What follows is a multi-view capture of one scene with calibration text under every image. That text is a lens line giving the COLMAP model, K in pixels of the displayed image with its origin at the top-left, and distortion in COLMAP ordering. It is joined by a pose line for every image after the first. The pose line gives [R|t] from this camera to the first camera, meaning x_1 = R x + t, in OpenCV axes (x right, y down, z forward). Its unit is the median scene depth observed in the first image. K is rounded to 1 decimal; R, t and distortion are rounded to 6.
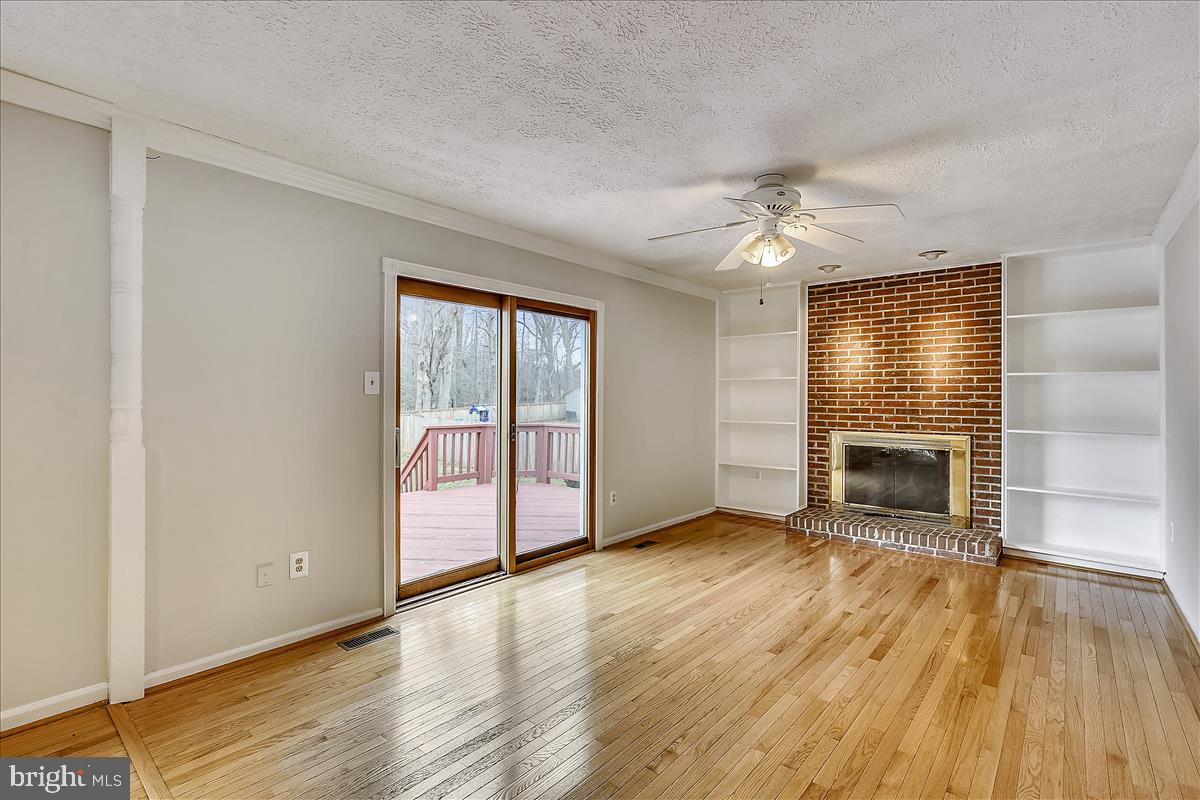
lens RADIAL K [[556.2, 0, 600.2], [0, 556.2, 396.4], [0, 0, 1]] dist [0.001985, 0.003464]
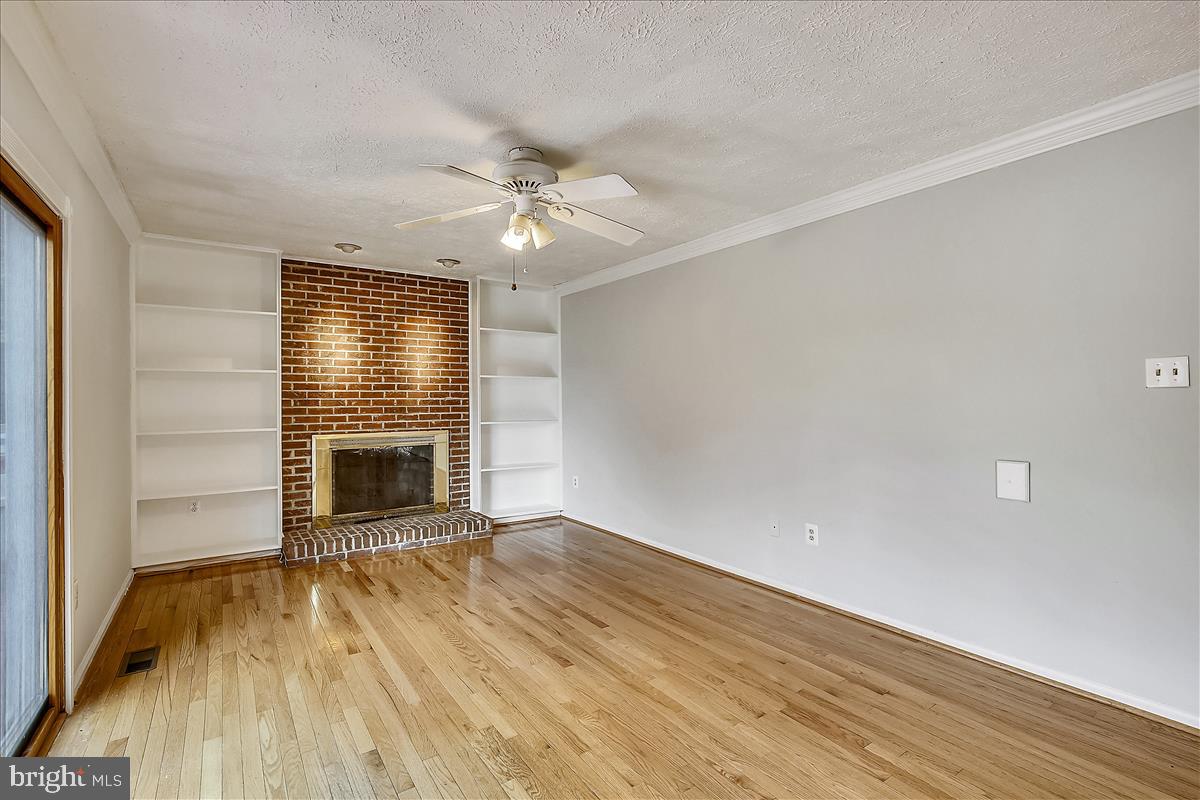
lens RADIAL K [[556.2, 0, 605.1], [0, 556.2, 397.9], [0, 0, 1]] dist [0.001985, 0.003464]
pose [[0.261357, -0.008348, 0.965206, -0.341461], [0.001806, 0.999965, 0.008160, -0.002220], [-0.965240, -0.000389, 0.261363, 0.402460]]
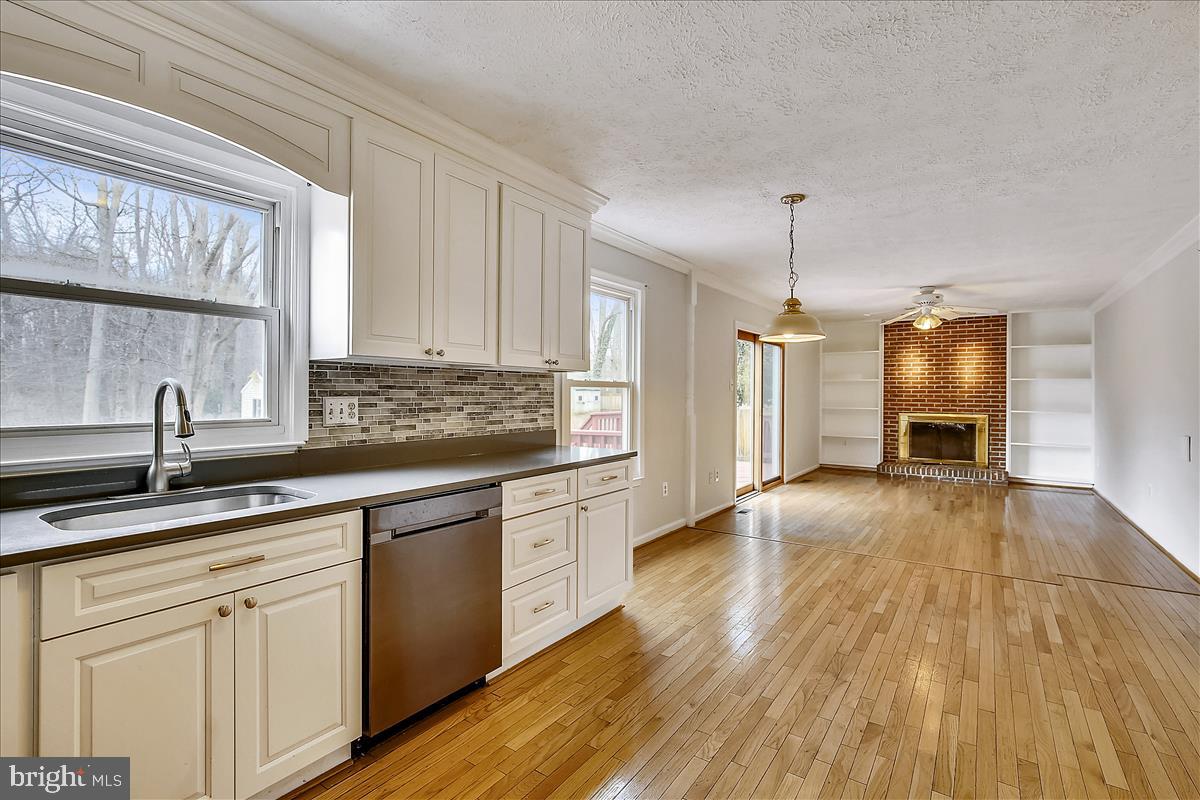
lens RADIAL K [[546.8, 0, 607.1], [0, 546.8, 396.5], [0, 0, 1]] dist [-0.000929, 0.003167]
pose [[0.994105, -0.001574, 0.108408, -0.696010], [0.000220, 0.999922, 0.012501, -0.007311], [-0.108419, -0.012404, 0.994028, -0.557551]]
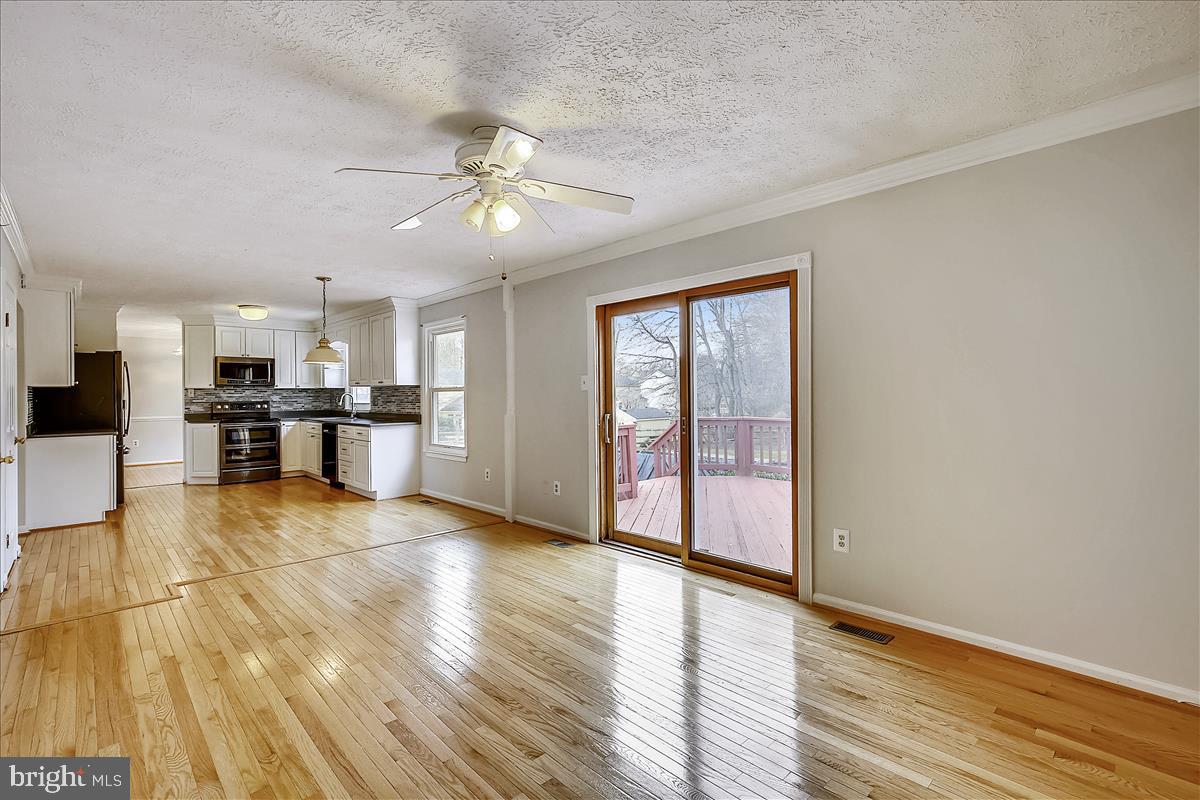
lens RADIAL K [[546.8, 0, 599.4], [0, 546.8, 395.1], [0, 0, 1]] dist [-0.000929, 0.003167]
pose [[-0.109646, 0.002326, -0.993968, 0.704788], [0.018940, 0.999821, 0.000251, 0.004214], [0.993790, -0.018798, -0.109670, 0.792984]]
